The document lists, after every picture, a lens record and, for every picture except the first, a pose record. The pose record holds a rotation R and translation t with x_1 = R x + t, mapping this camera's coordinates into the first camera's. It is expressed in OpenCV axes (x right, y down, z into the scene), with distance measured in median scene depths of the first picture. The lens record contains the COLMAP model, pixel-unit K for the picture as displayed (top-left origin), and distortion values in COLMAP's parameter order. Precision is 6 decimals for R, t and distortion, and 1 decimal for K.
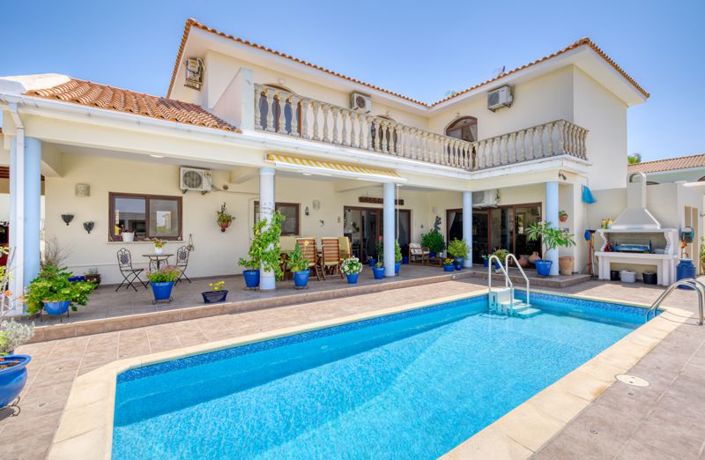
lens RADIAL K [[308.3, 0, 352.5], [0, 308.3, 230.0], [0, 0, 1]] dist [0.000221, 0.000018]
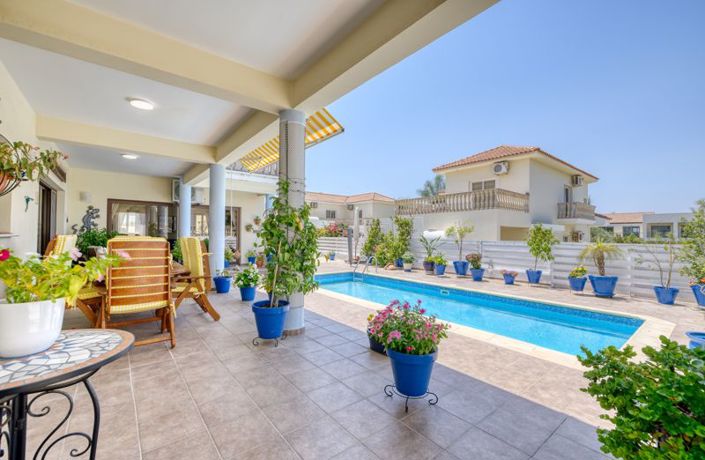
lens RADIAL K [[308.3, 0, 352.5], [0, 308.3, 230.0], [0, 0, 1]] dist [0.000221, 0.000018]
pose [[-0.051567, 0.025570, 0.998342, -0.822731], [-0.019540, 0.999455, -0.026608, 0.026378], [-0.998478, -0.020880, -0.051039, 0.892828]]
